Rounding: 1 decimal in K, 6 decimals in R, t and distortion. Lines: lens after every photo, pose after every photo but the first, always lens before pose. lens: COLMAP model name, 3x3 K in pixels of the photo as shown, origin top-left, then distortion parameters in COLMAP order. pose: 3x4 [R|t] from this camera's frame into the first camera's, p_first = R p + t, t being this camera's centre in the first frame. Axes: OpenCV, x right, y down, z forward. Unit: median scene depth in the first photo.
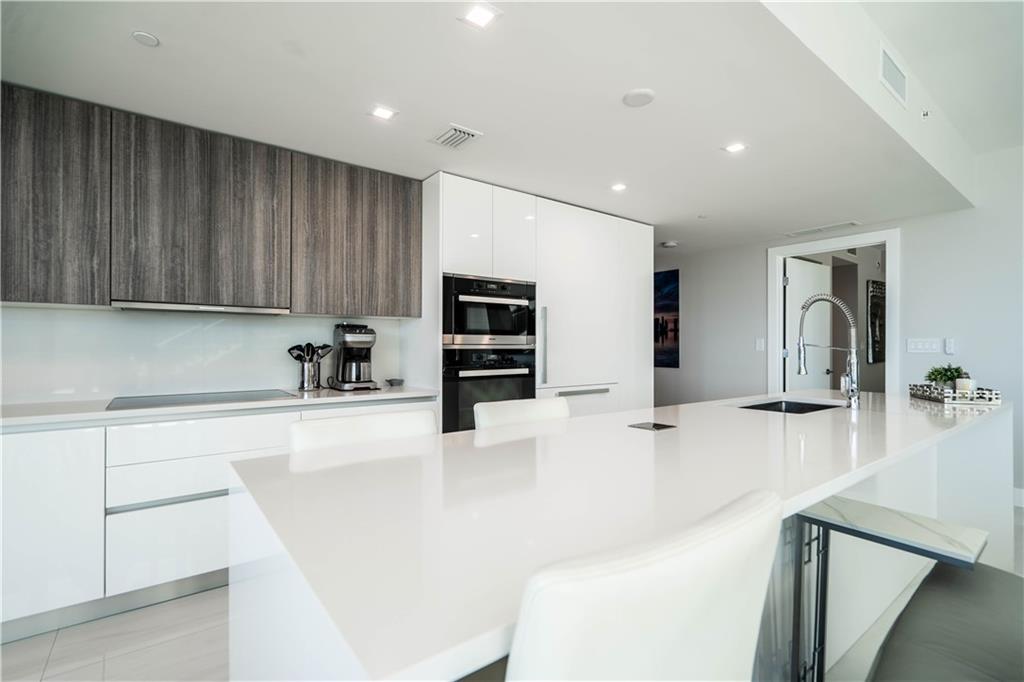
lens RADIAL K [[475.9, 0, 536.4], [0, 475.9, 339.7], [0, 0, 1]] dist [-0.002000, 0.002461]
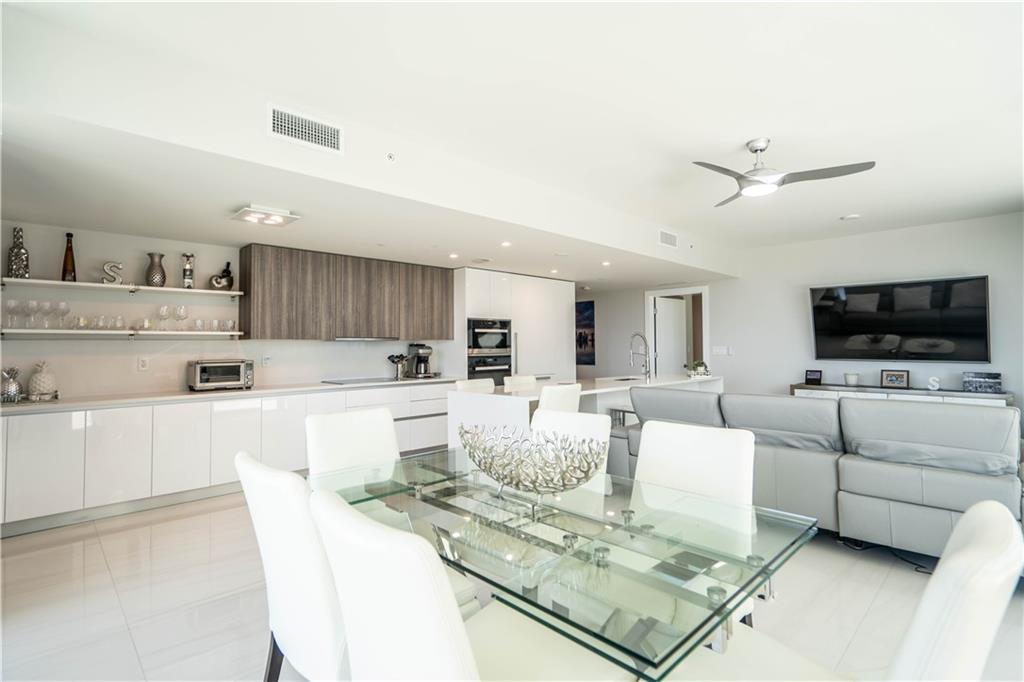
lens RADIAL K [[475.9, 0, 515.4], [0, 475.9, 342.1], [0, 0, 1]] dist [-0.002000, 0.002461]
pose [[0.996001, -0.010468, 0.088721, -0.171082], [0.010430, 0.999945, 0.000899, -0.038218], [-0.088726, 0.000030, 0.996056, -0.974581]]
